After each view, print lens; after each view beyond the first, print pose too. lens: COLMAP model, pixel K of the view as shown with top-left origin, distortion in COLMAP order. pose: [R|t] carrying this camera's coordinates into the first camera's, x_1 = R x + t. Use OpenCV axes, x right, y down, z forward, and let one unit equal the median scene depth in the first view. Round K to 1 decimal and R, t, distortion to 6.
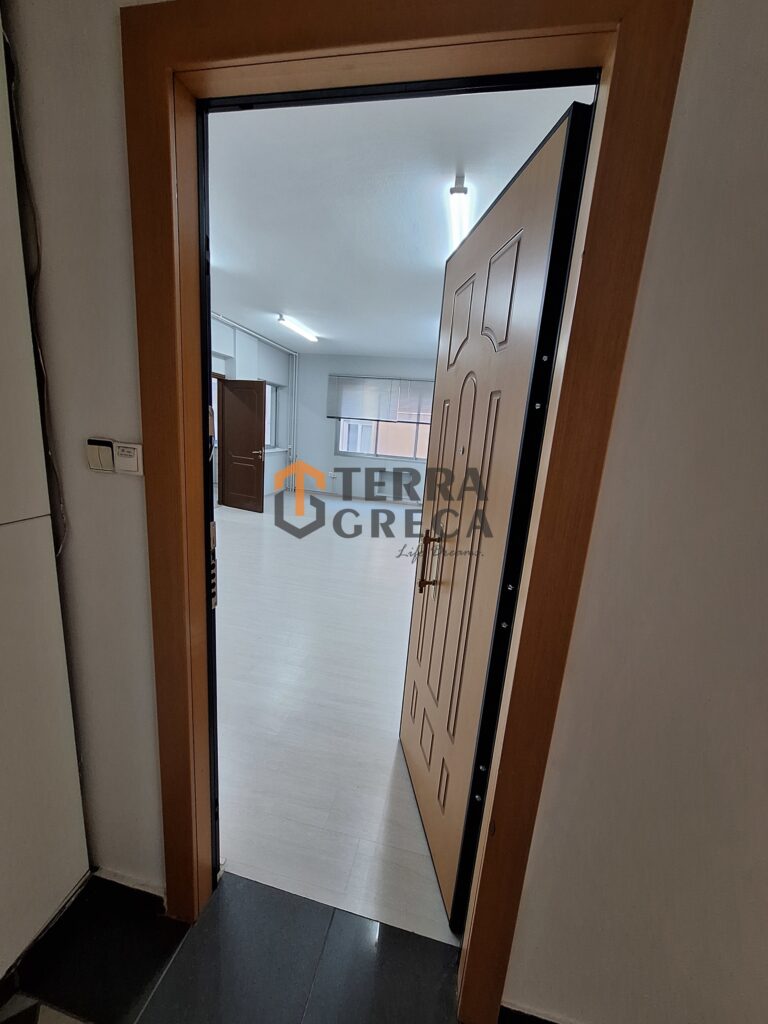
lens RADIAL K [[404.0, 0, 380.0], [0, 404.0, 517.7], [0, 0, 1]] dist [-0.001432, 0.000191]
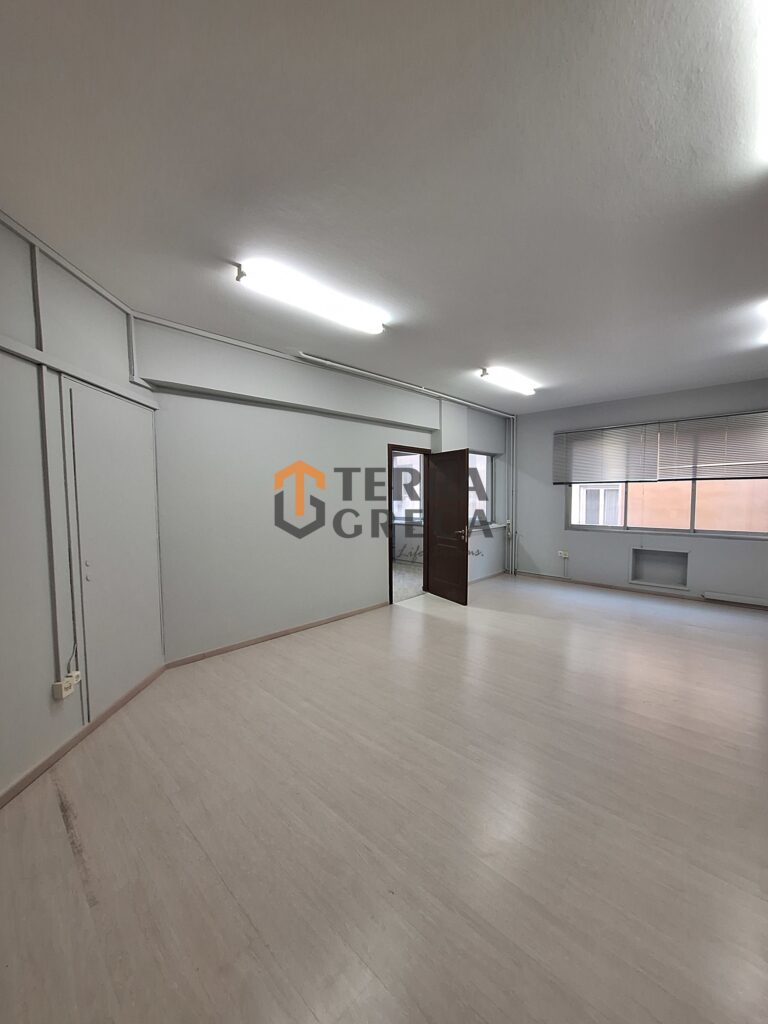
lens RADIAL K [[404.3, 0, 385.8], [0, 404.3, 519.2], [0, 0, 1]] dist [-0.004786, 0.000272]
pose [[0.853123, -0.050899, -0.519221, -0.001170], [-0.039375, 0.986109, -0.161363, -0.040939], [0.520222, 0.158107, 0.839268, 0.186312]]
